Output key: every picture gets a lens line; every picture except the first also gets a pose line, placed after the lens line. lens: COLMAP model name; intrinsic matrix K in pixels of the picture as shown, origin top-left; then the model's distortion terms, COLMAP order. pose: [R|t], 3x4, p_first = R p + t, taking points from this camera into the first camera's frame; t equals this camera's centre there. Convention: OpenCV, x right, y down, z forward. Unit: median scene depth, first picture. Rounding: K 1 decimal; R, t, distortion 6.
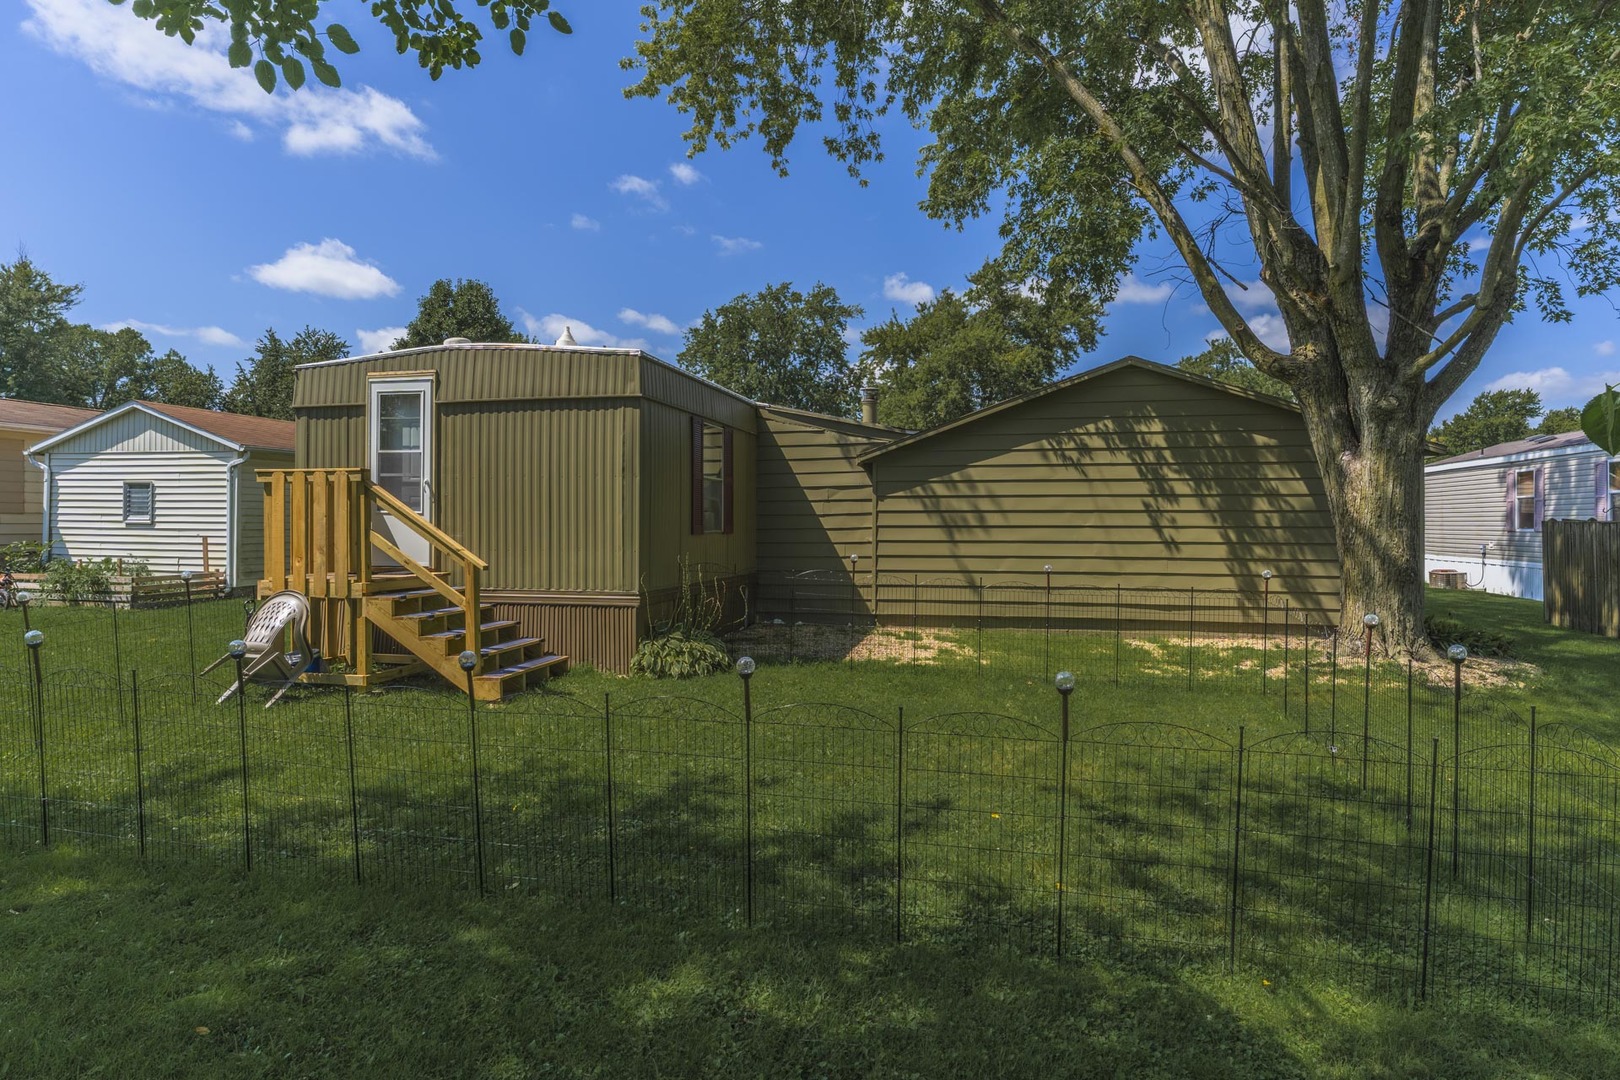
lens RADIAL K [[896.0, 0, 836.8], [0, 896.0, 507.6], [0, 0, 1]] dist [-0.002346, 0.001516]
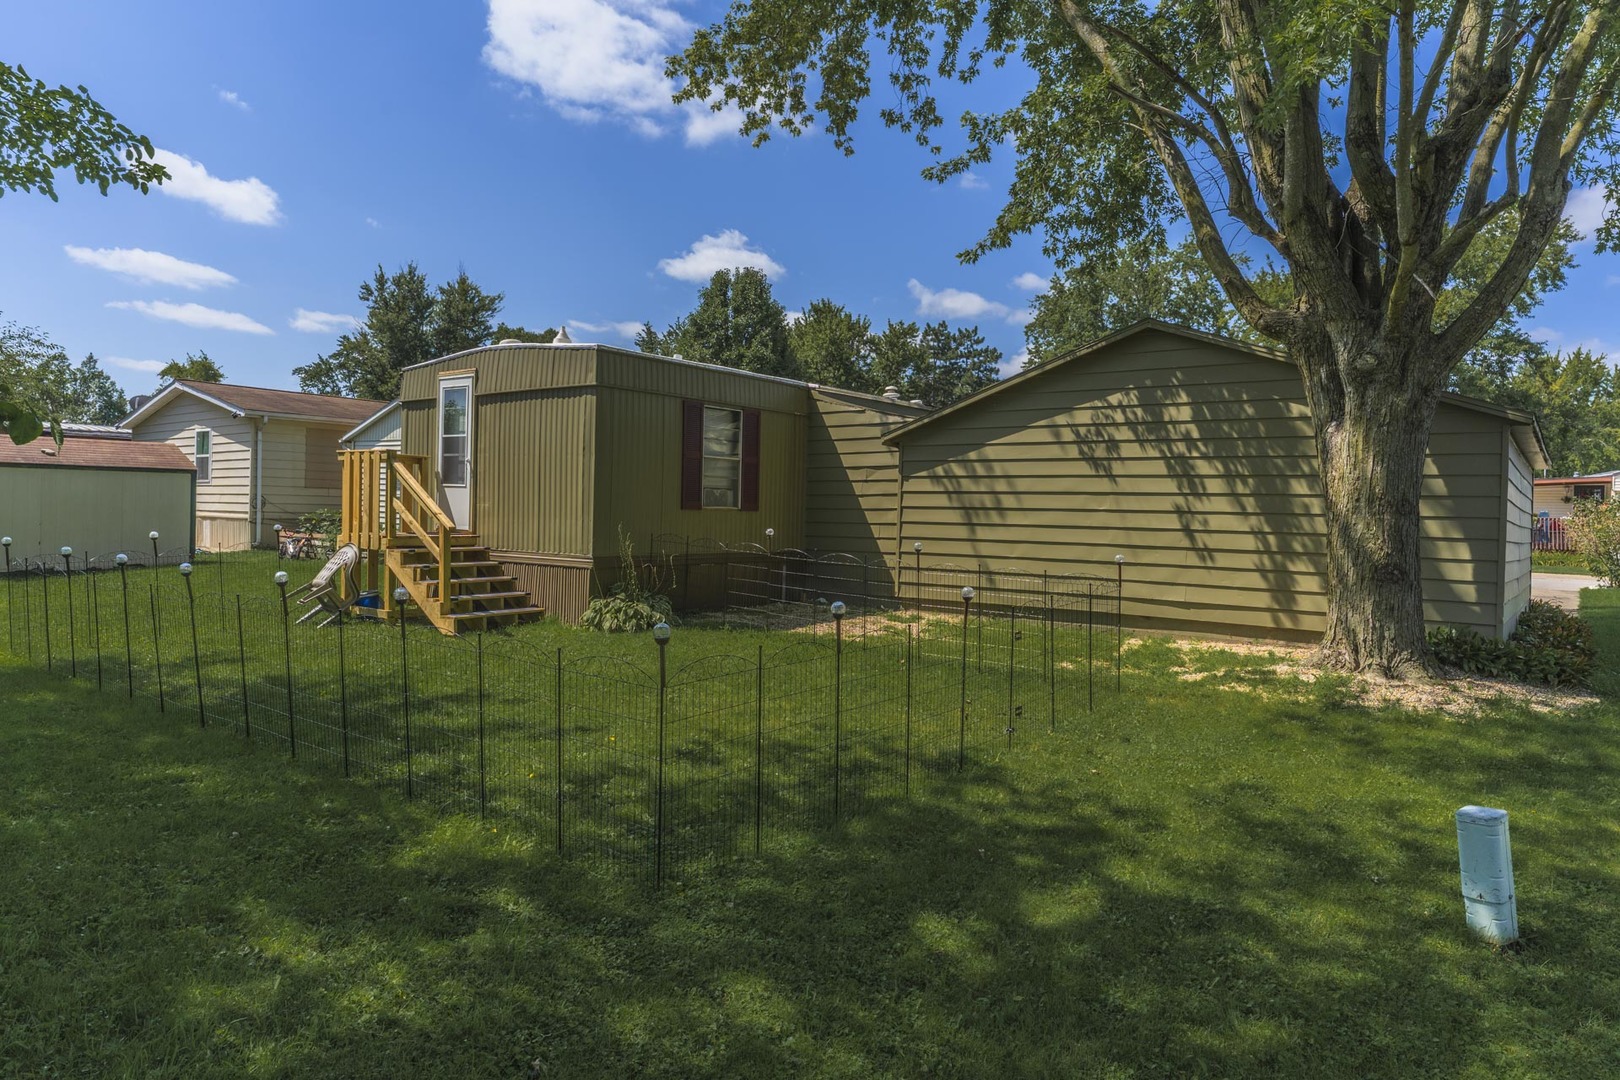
lens RADIAL K [[1005.7, 0, 804.8], [0, 1005.7, 503.5], [0, 0, 1]] dist [0.003563, 0.001441]
pose [[0.909645, 0.015911, -0.415081, 0.433202], [-0.013604, 0.999871, 0.008516, 0.009553], [0.415163, -0.002100, 0.909744, -0.043184]]
